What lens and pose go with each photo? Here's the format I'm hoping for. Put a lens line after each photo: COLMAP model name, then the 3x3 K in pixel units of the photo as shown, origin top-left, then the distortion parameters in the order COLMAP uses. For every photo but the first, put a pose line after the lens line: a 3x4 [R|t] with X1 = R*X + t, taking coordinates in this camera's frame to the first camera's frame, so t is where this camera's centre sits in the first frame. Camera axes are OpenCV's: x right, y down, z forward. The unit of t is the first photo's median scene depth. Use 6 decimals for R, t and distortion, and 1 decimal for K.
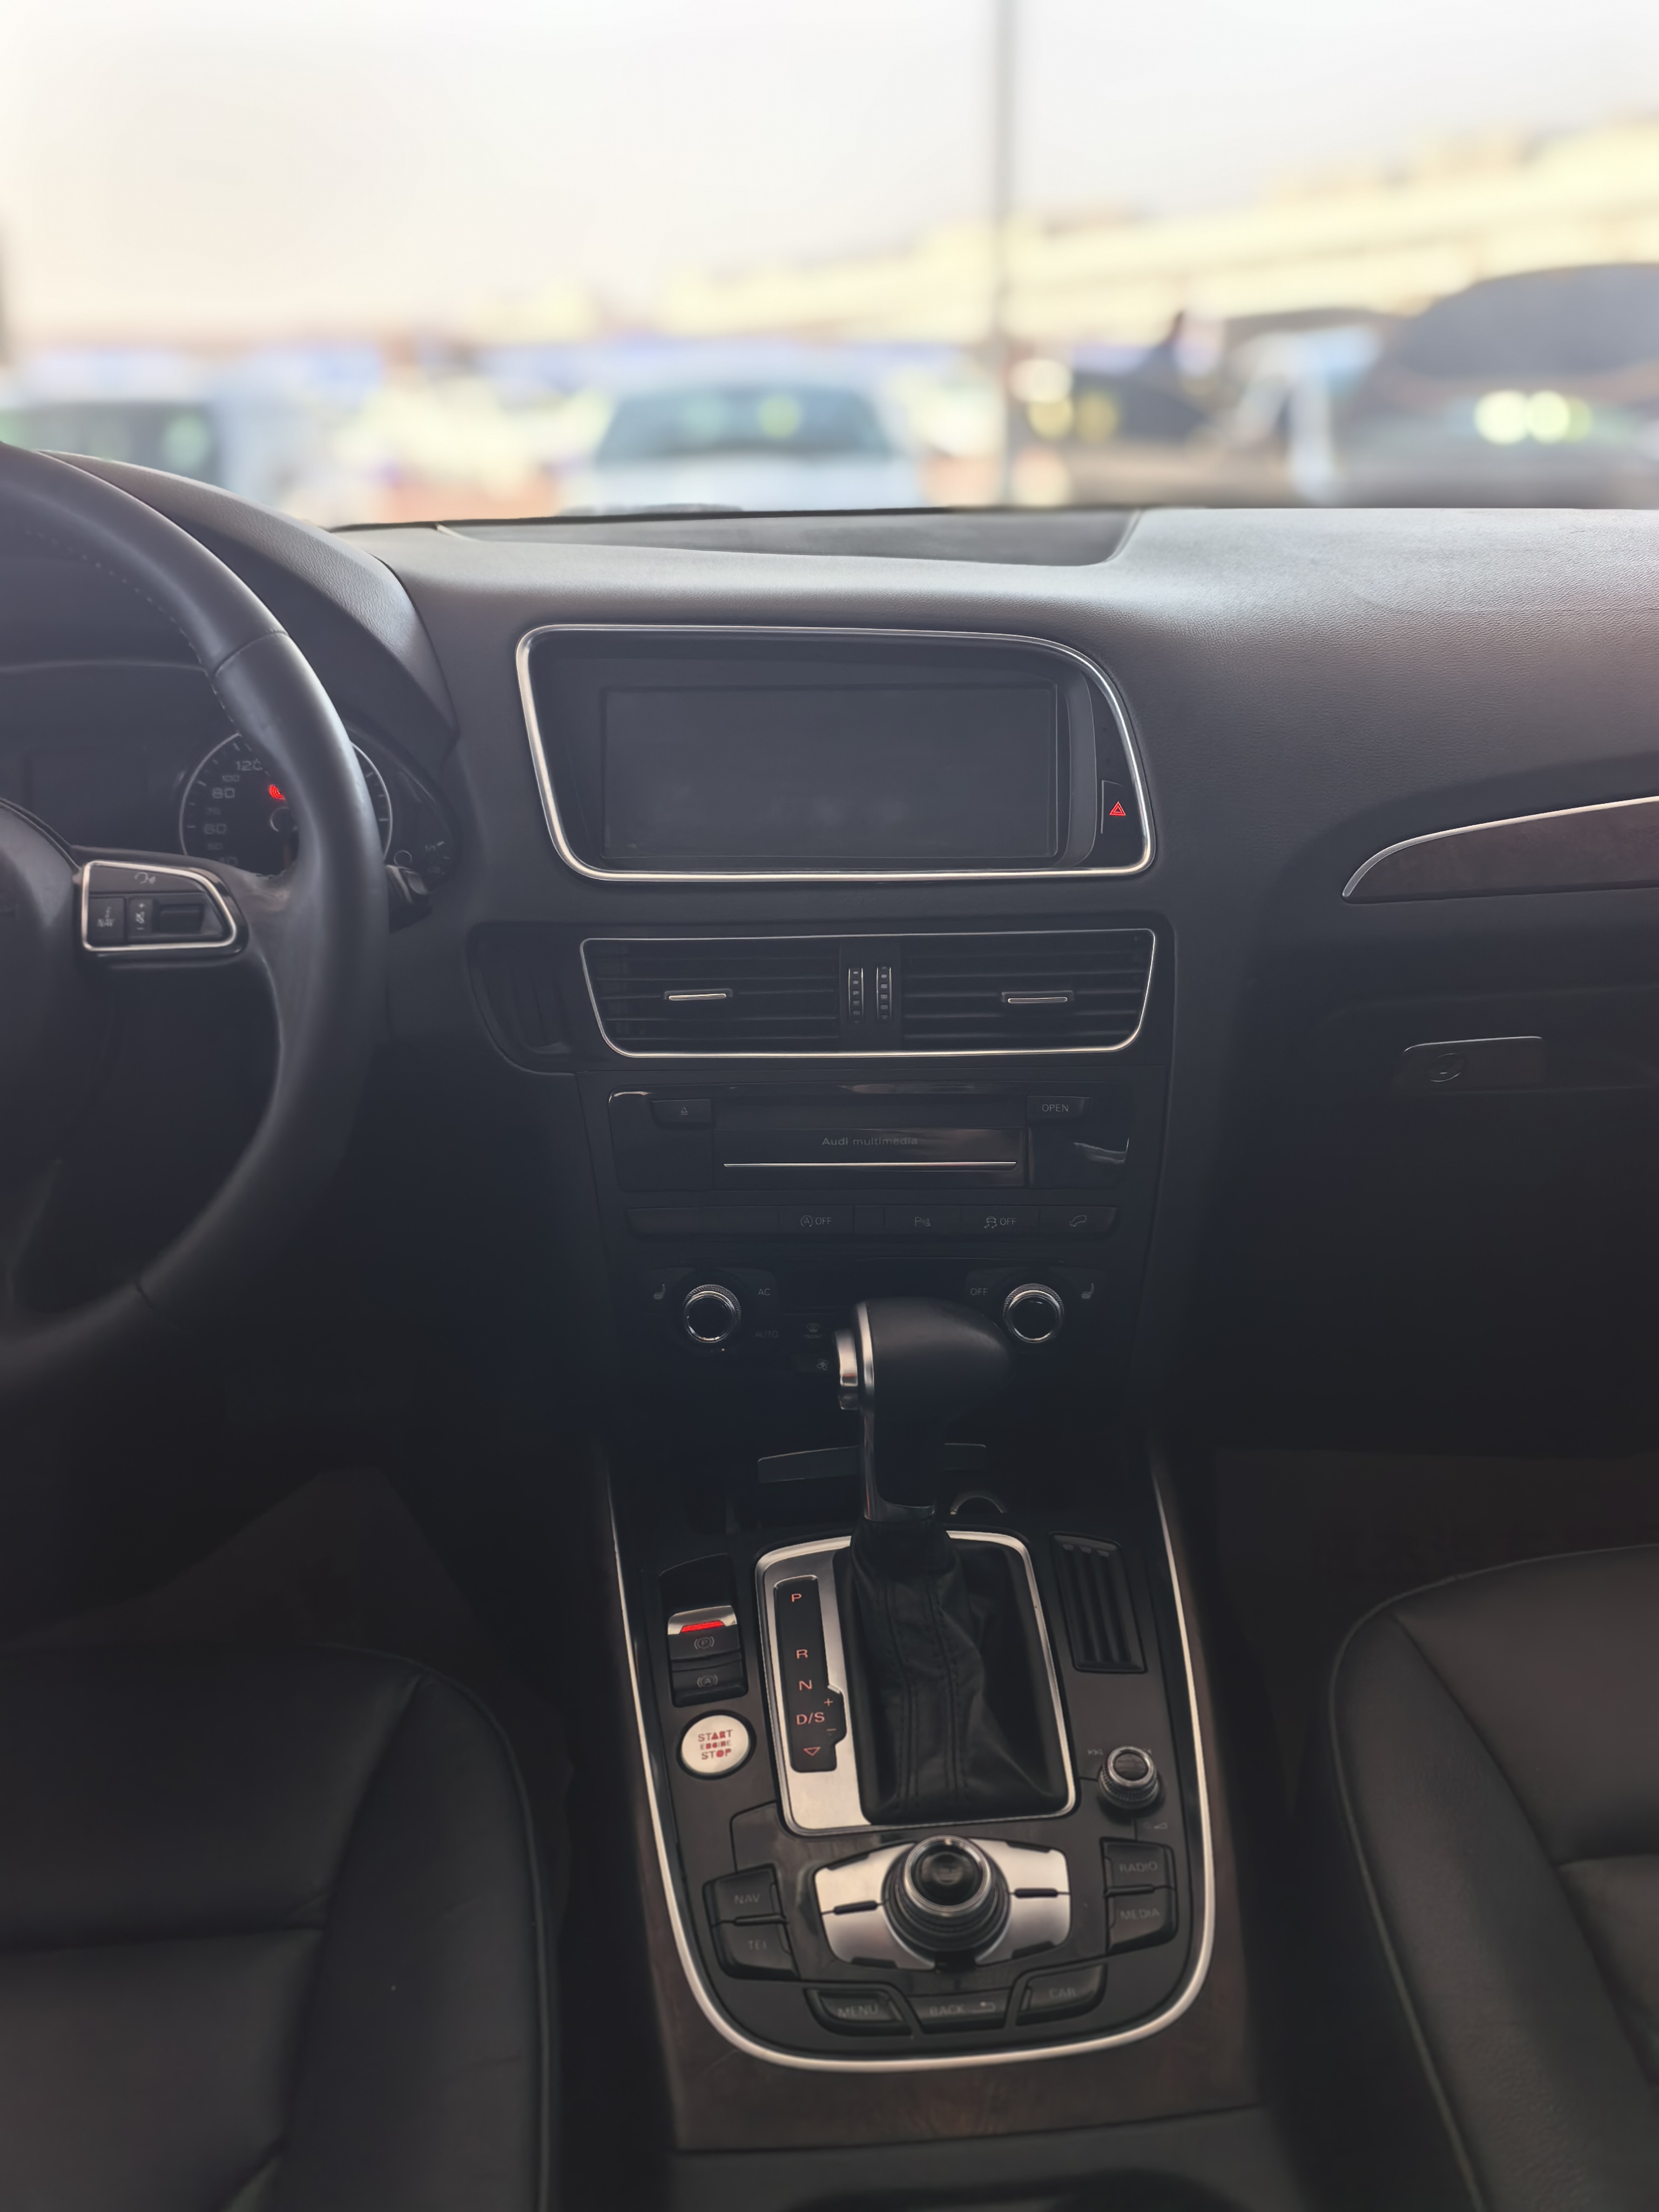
lens RADIAL K [[1807.7, 0, 829.5], [0, 1807.7, 1106.0], [0, 0, 1]] dist [0.003363, 0.008039]
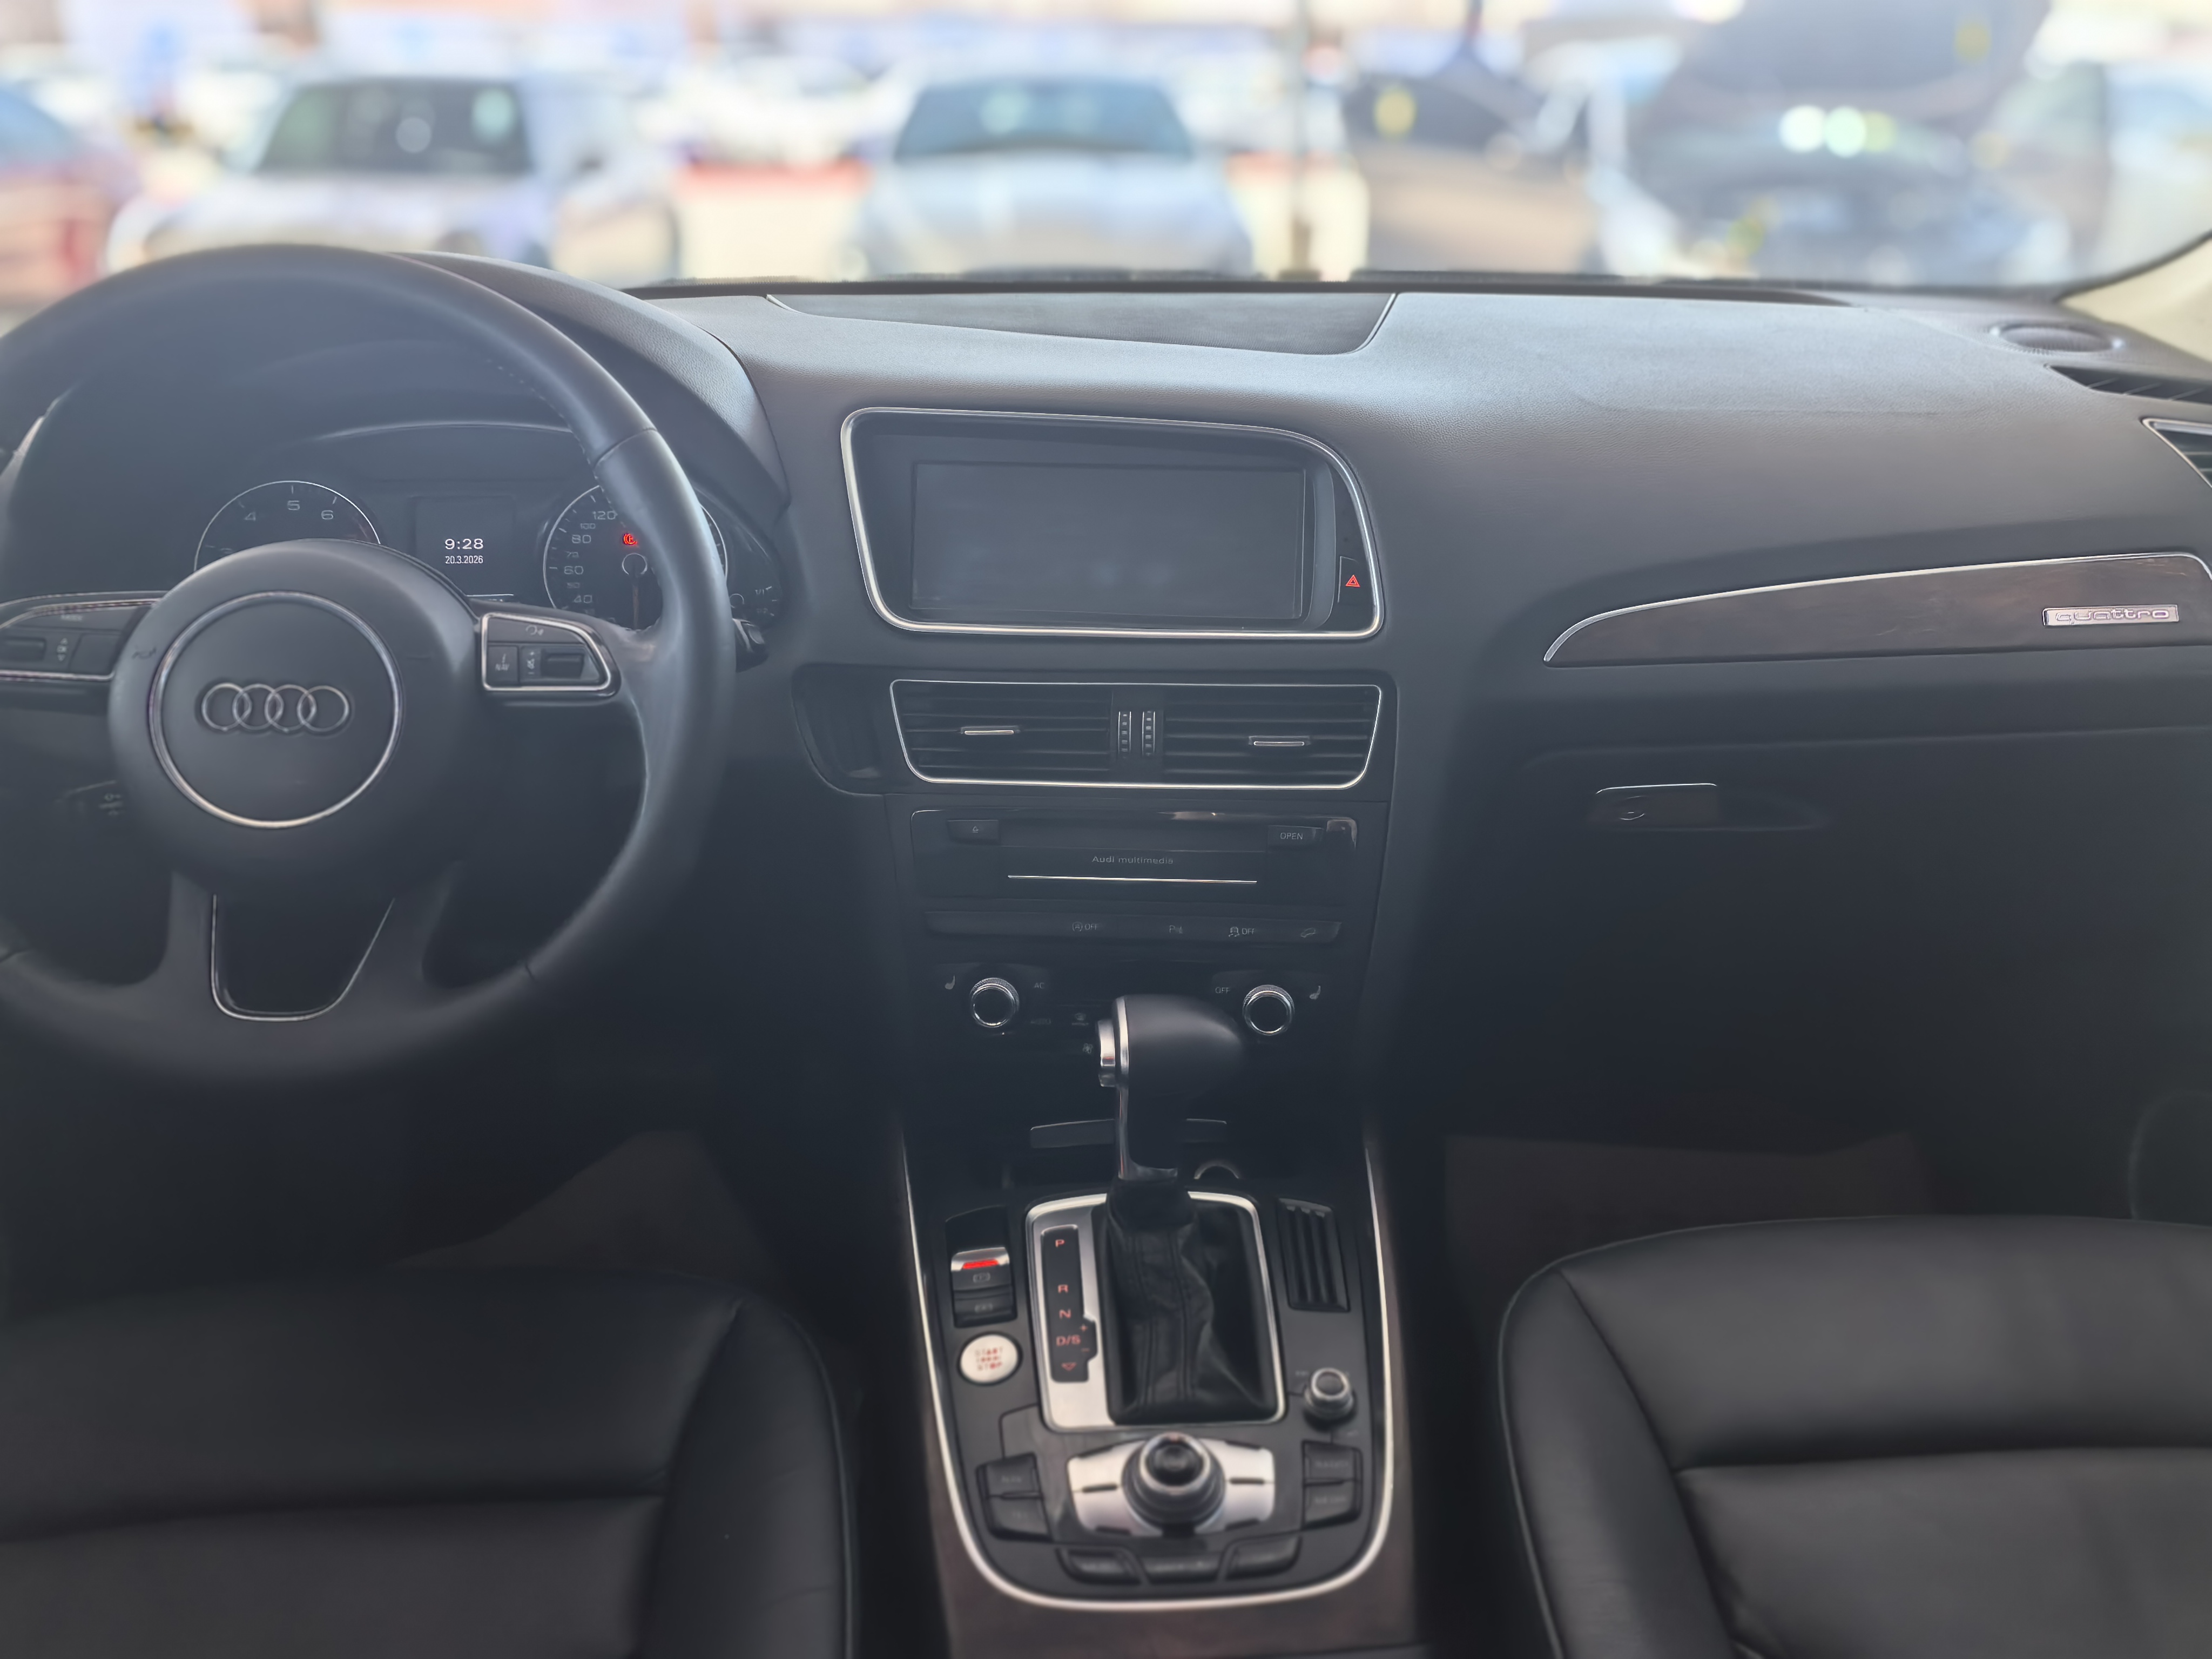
lens RADIAL K [[1807.7, 0, 1106.0], [0, 1807.7, 829.5], [0, 0, 1]] dist [0.003363, 0.008039]
pose [[0.999625, 0.027289, -0.002288, 0.007686], [-0.027238, 0.999425, 0.020207, -0.025601], [0.002838, -0.020137, 0.999793, -0.188773]]
